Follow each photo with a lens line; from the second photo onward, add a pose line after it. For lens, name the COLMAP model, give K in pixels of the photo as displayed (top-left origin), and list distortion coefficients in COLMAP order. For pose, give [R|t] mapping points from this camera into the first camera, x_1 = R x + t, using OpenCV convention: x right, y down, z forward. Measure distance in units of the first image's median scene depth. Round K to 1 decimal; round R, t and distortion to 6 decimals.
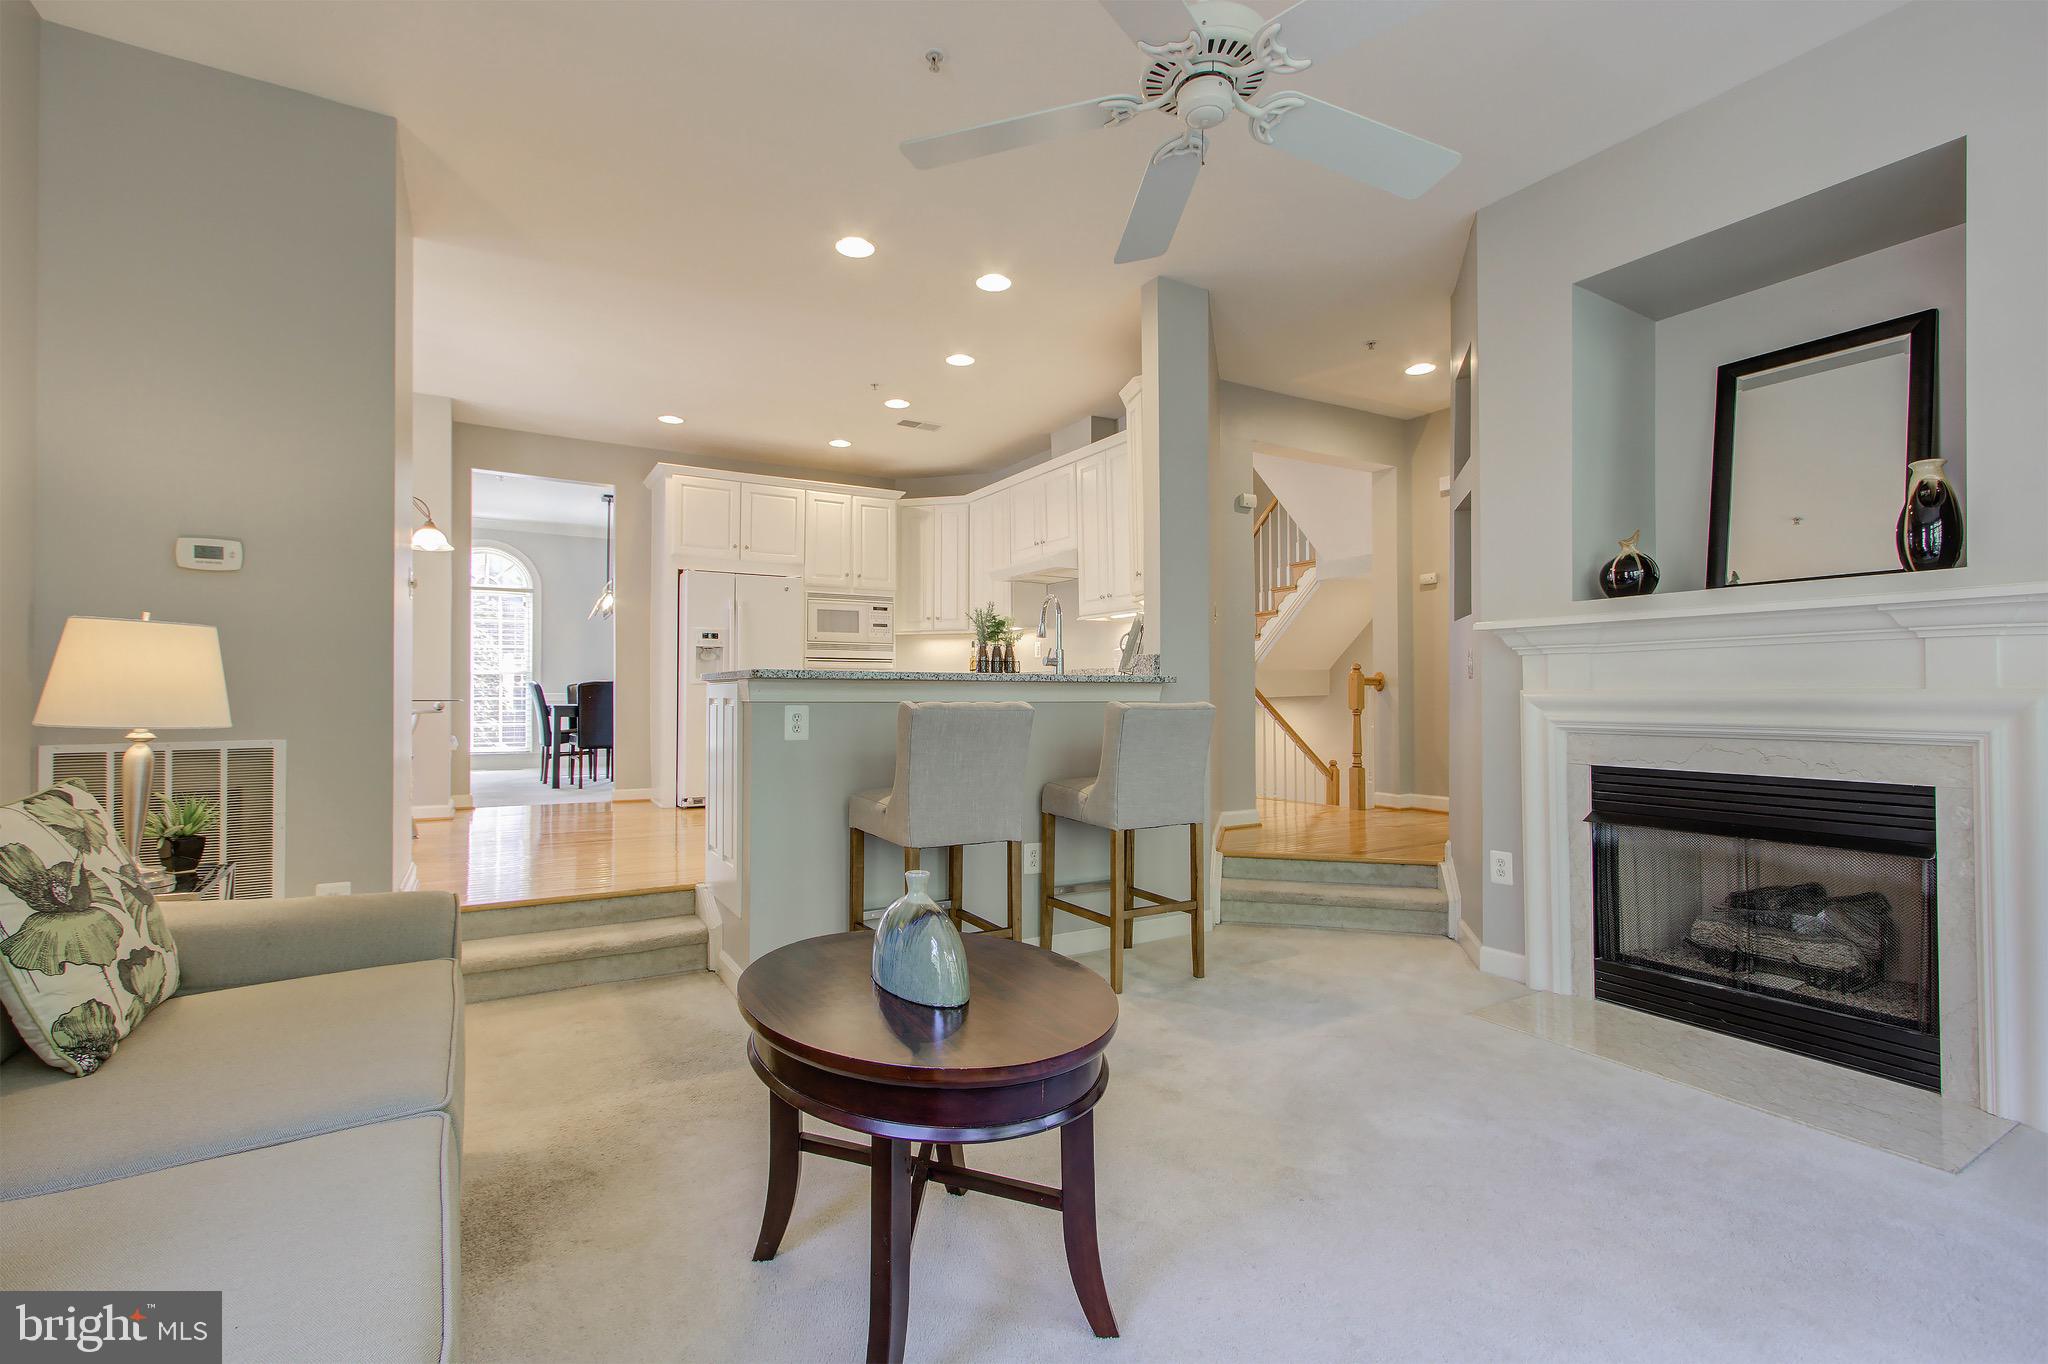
lens RADIAL K [[930.4, 0, 1018.2], [0, 930.4, 684.9], [0, 0, 1]] dist [0.009150, -0.000645]
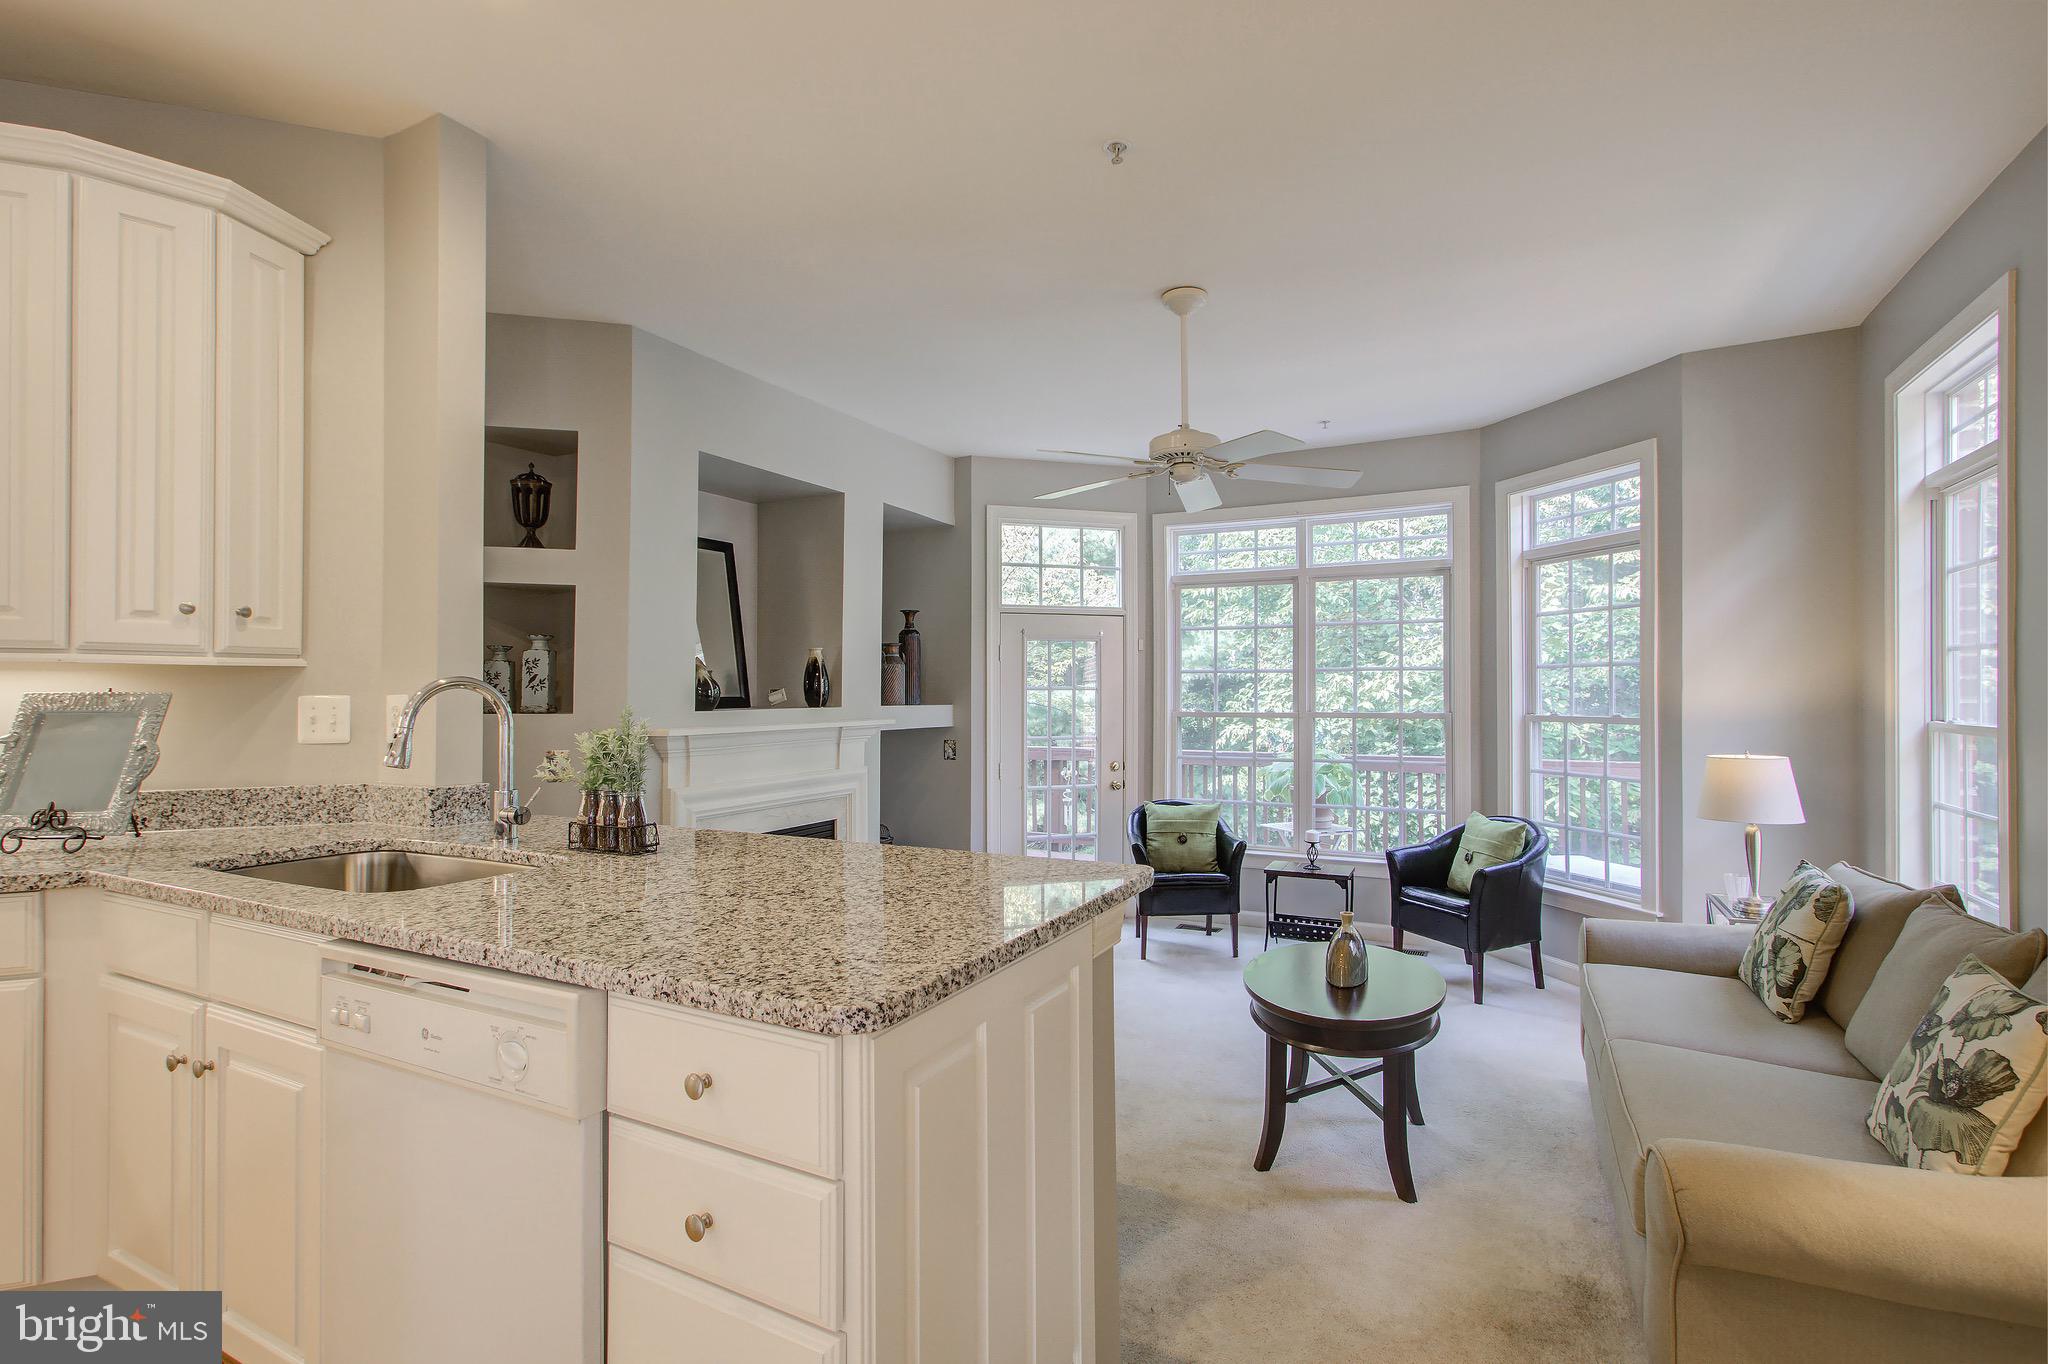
lens RADIAL K [[930.4, 0, 1031.6], [0, 930.4, 678.7], [0, 0, 1]] dist [0.009150, -0.000645]
pose [[-0.534697, 0.015165, 0.844908, -0.333698], [-0.004549, 0.999773, -0.020824, -0.055008], [-0.845031, -0.014978, -0.534507, 0.630760]]
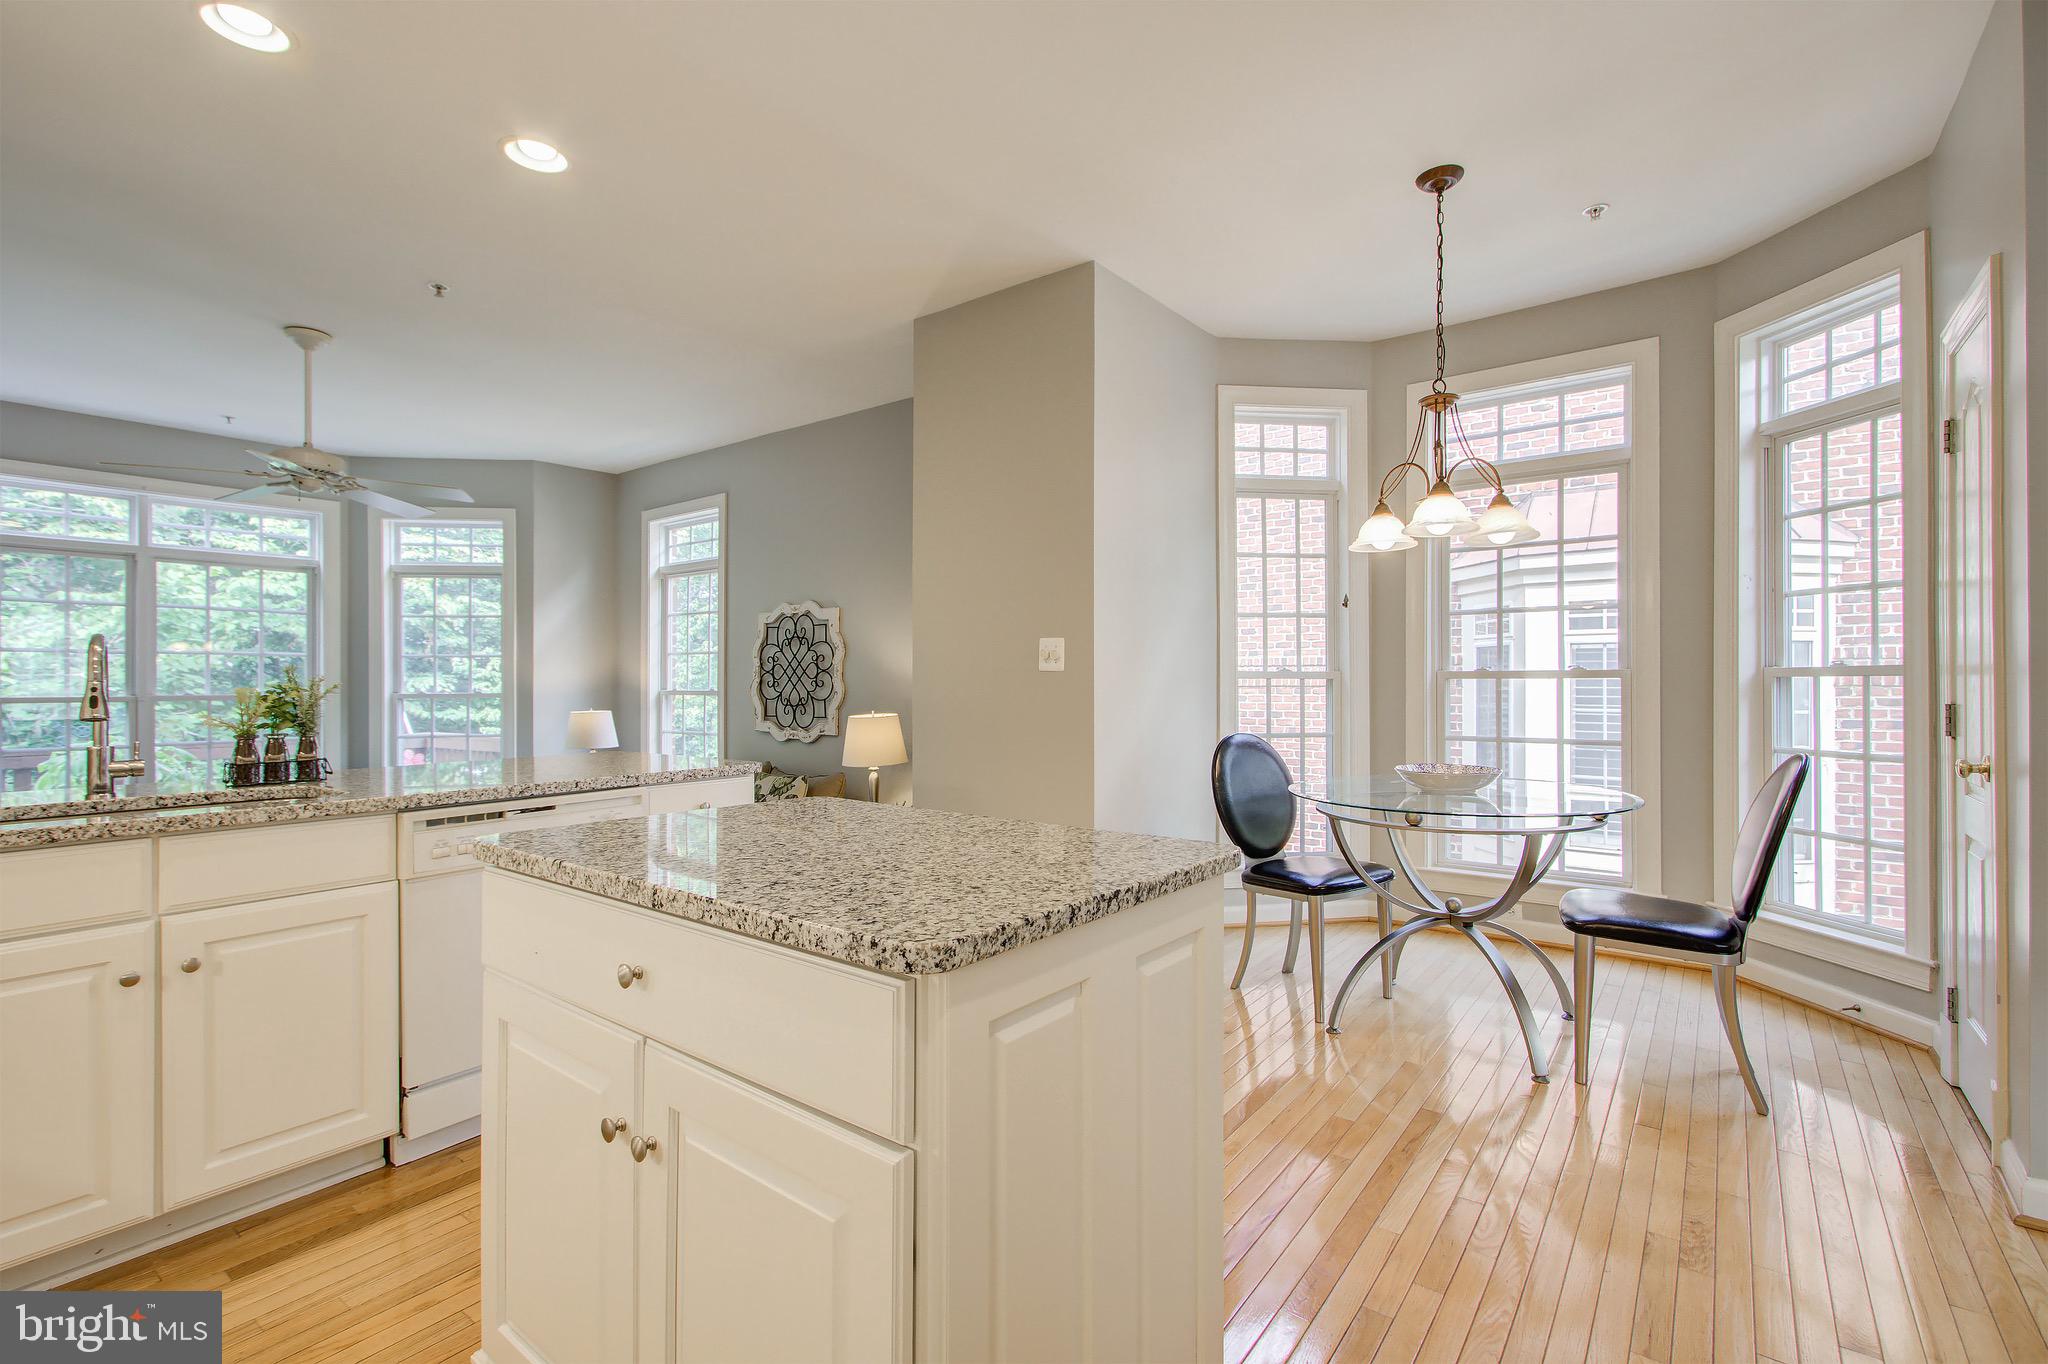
lens RADIAL K [[930.4, 0, 1029.3], [0, 930.4, 679.6], [0, 0, 1]] dist [0.009150, -0.000645]
pose [[-0.925794, 0.002999, -0.378018, -0.161094], [0.008774, 0.999870, -0.013556, -0.040855], [0.377928, -0.015867, -0.925699, 1.006136]]
